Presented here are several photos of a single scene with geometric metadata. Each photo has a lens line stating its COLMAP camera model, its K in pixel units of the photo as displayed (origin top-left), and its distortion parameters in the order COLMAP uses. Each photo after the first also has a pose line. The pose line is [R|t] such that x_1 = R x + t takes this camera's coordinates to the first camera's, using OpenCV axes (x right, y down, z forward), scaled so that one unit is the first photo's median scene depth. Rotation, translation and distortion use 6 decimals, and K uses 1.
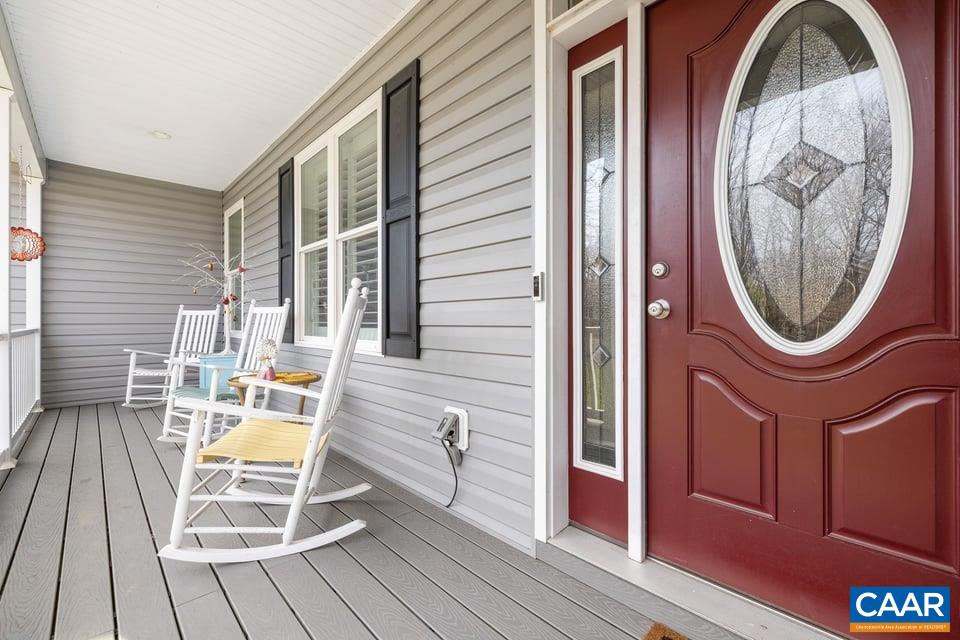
lens RADIAL K [[397.0, 0, 480.0], [0, 397.0, 320.0], [0, 0, 1]] dist [0.000565, 0.000538]
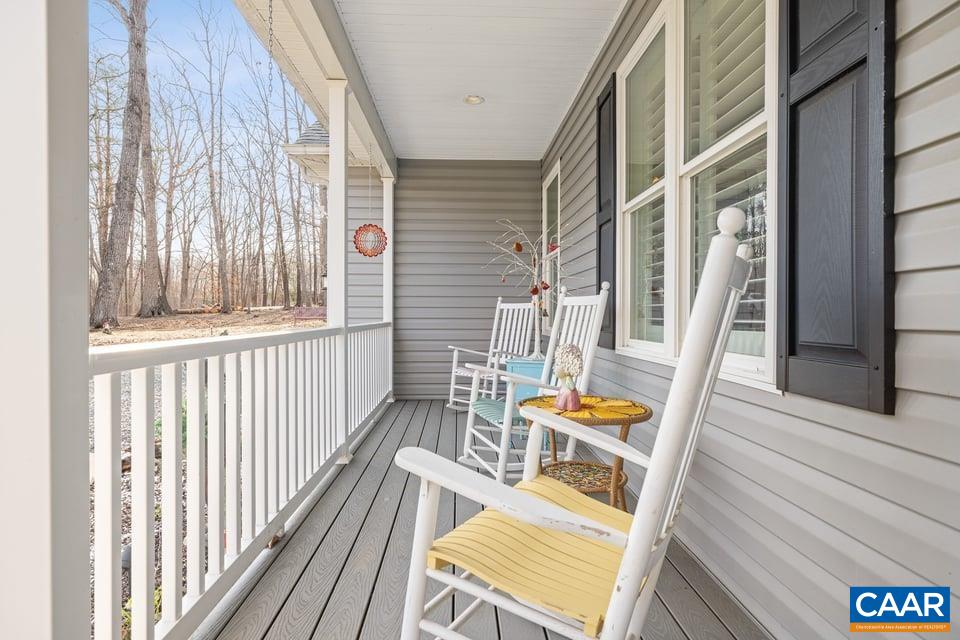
lens RADIAL K [[503.3, 0, 480.0], [0, 503.3, 320.0], [0, 0, 1]] dist [-0.005948, -0.000906]
pose [[0.749749, 0.009620, -0.661653, -0.079878], [-0.002906, 0.999933, 0.011246, -0.000117], [0.661716, -0.006509, 0.749726, 0.219390]]
